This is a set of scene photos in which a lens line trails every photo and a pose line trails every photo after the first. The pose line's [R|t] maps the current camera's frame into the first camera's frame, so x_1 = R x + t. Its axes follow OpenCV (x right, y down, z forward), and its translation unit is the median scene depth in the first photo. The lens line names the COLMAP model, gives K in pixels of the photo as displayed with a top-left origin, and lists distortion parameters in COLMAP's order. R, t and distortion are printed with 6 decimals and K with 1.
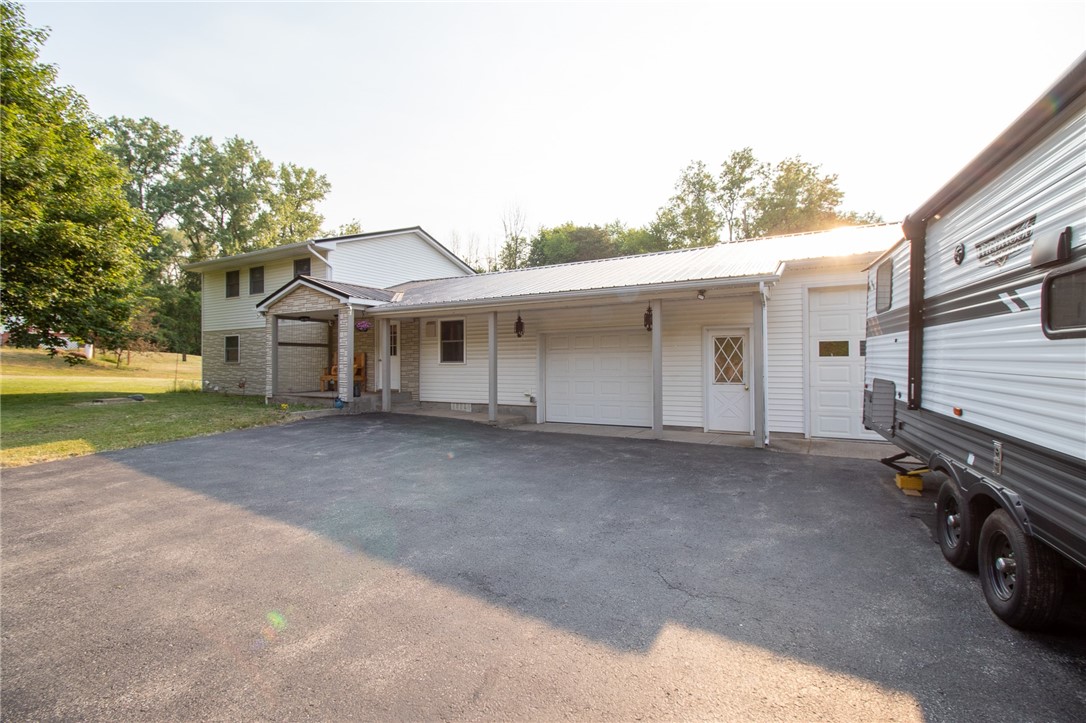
lens RADIAL K [[502.9, 0, 550.1], [0, 502.9, 359.7], [0, 0, 1]] dist [-0.002410, -0.012955]
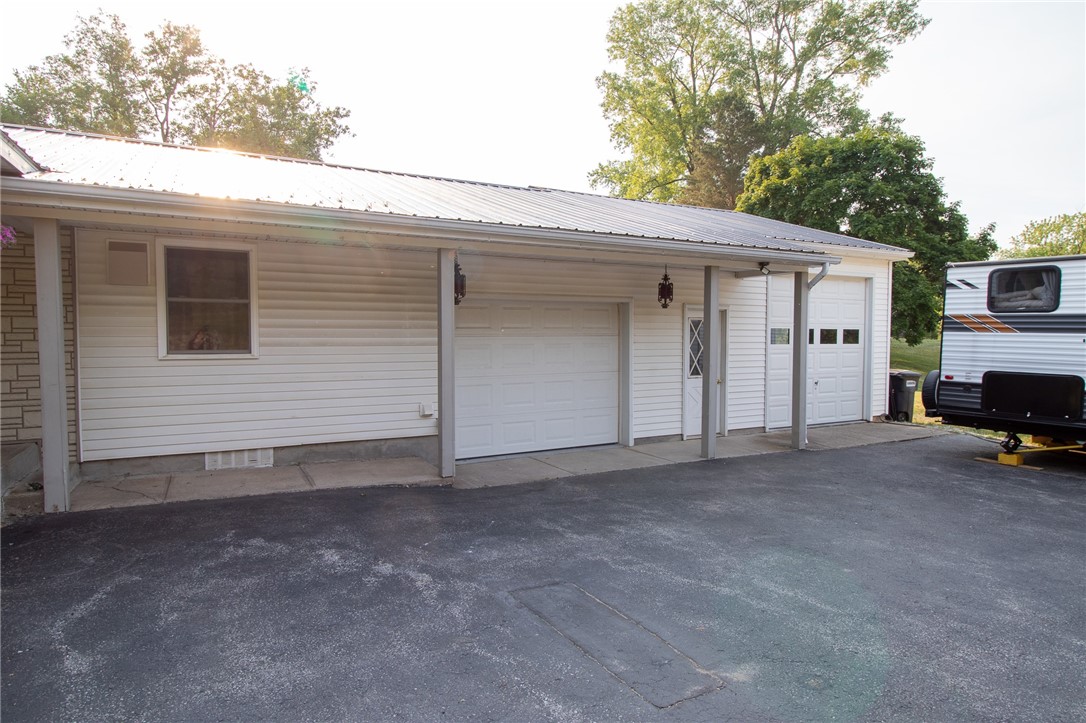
lens RADIAL K [[647.4, 0, 542.4], [0, 647.4, 346.8], [0, 0, 1]] dist [-0.002680, -0.002469]
pose [[0.524072, -0.010557, 0.851609, -0.484186], [-0.011013, 0.999756, 0.019170, -0.012492], [-0.851603, -0.019426, 0.523828, 0.491131]]
